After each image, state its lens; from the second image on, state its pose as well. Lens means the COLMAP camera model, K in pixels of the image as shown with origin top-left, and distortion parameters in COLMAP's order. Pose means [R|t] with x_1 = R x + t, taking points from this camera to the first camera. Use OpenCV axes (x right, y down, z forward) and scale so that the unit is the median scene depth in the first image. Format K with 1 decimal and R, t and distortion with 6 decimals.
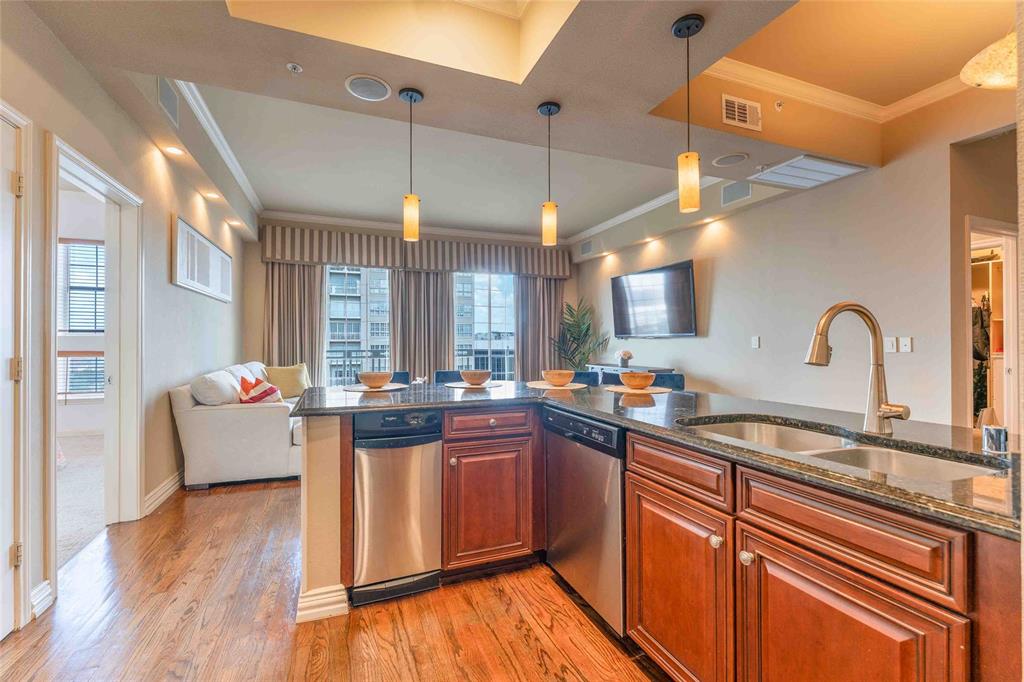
lens RADIAL K [[444.8, 0, 512.0], [0, 444.8, 341.0], [0, 0, 1]] dist [-0.011300, -0.000313]
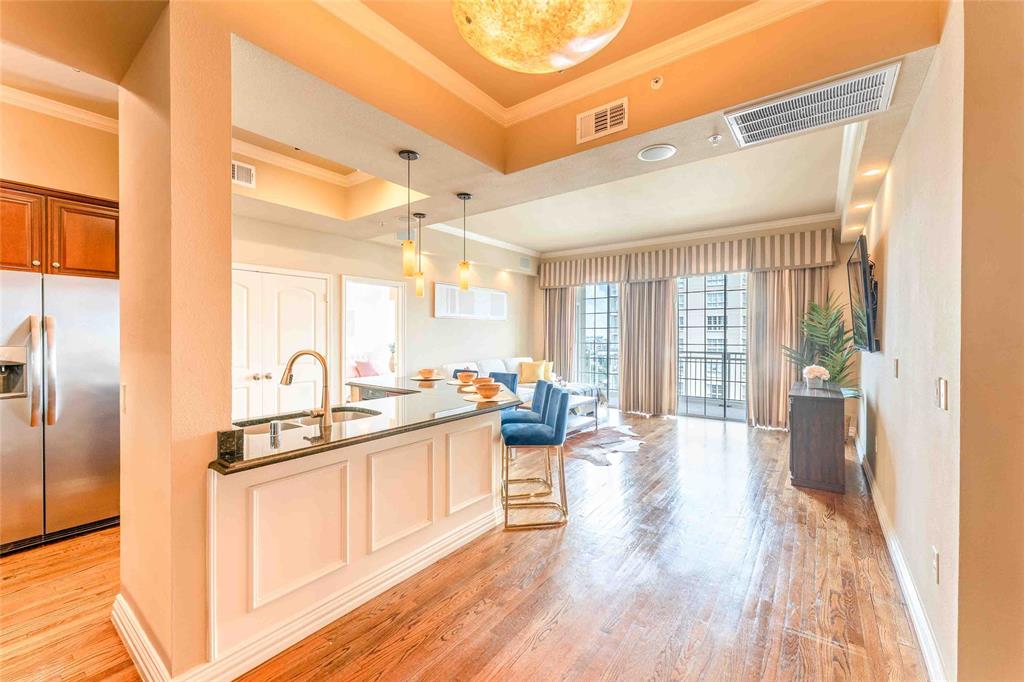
lens RADIAL K [[415.4, 0, 489.7], [0, 415.4, 336.9], [0, 0, 1]] dist [0.000491, 0.000068]
pose [[0.499274, 0.005498, -0.866427, 0.514088], [0.005185, 0.999943, 0.009332, -0.031552], [0.866428, -0.009152, 0.499217, 0.157546]]
